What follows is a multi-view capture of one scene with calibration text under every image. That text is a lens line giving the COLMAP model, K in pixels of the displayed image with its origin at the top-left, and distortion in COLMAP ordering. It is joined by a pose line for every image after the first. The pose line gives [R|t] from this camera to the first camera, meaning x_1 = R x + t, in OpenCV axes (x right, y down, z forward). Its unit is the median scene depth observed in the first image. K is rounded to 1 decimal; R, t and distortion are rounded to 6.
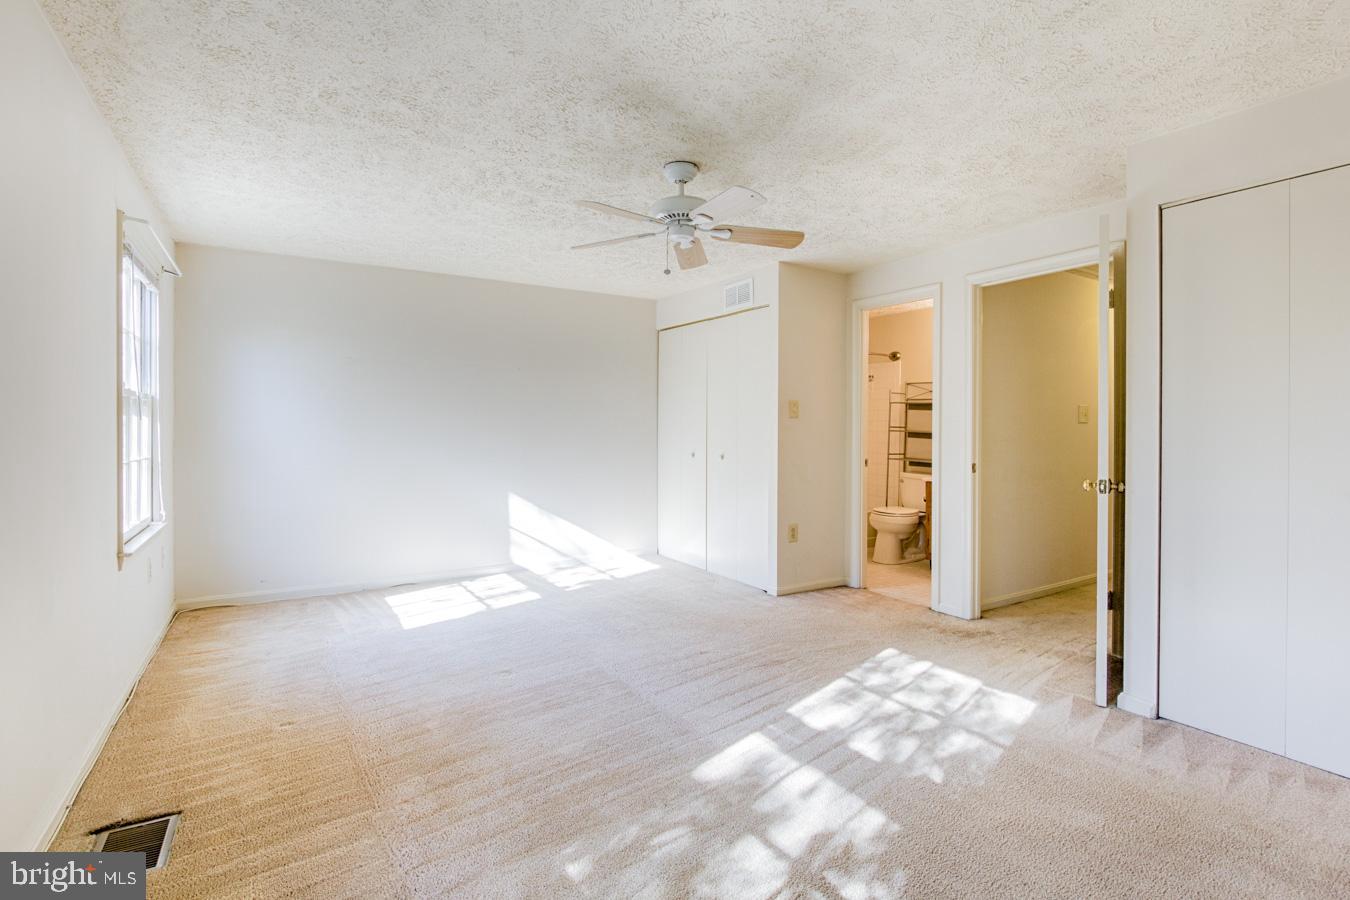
lens RADIAL K [[629.3, 0, 691.5], [0, 629.3, 440.1], [0, 0, 1]] dist [-0.024514, 0.004516]
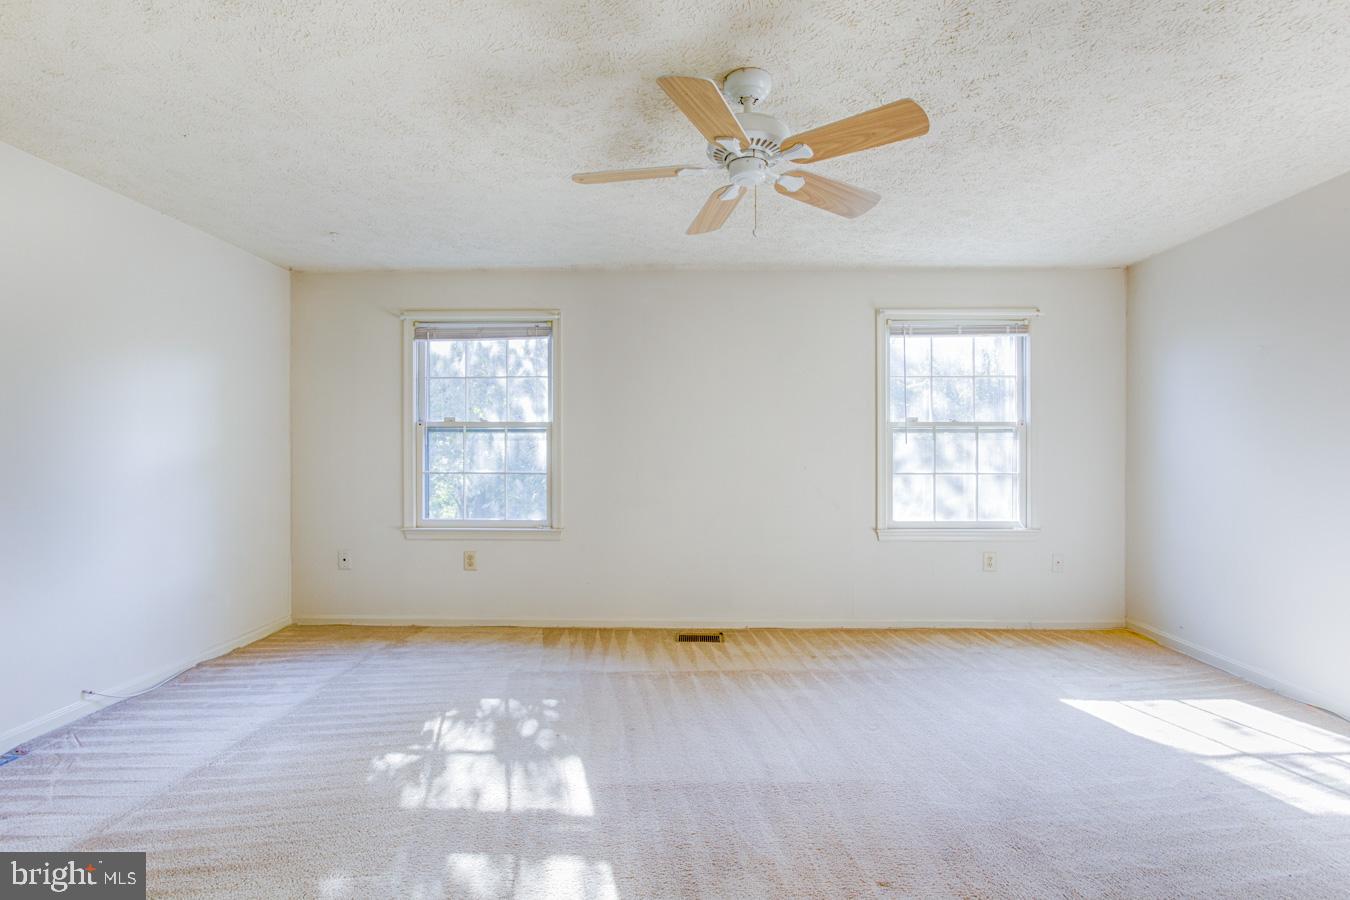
lens RADIAL K [[648.3, 0, 675.0], [0, 648.3, 450.0], [0, 0, 1]] dist [-0.001024, 0.000172]
pose [[-0.575268, -0.015932, -0.817810, 0.824091], [-0.012792, 0.999863, -0.010480, 0.004553], [0.817865, 0.004432, -0.575393, 1.739922]]
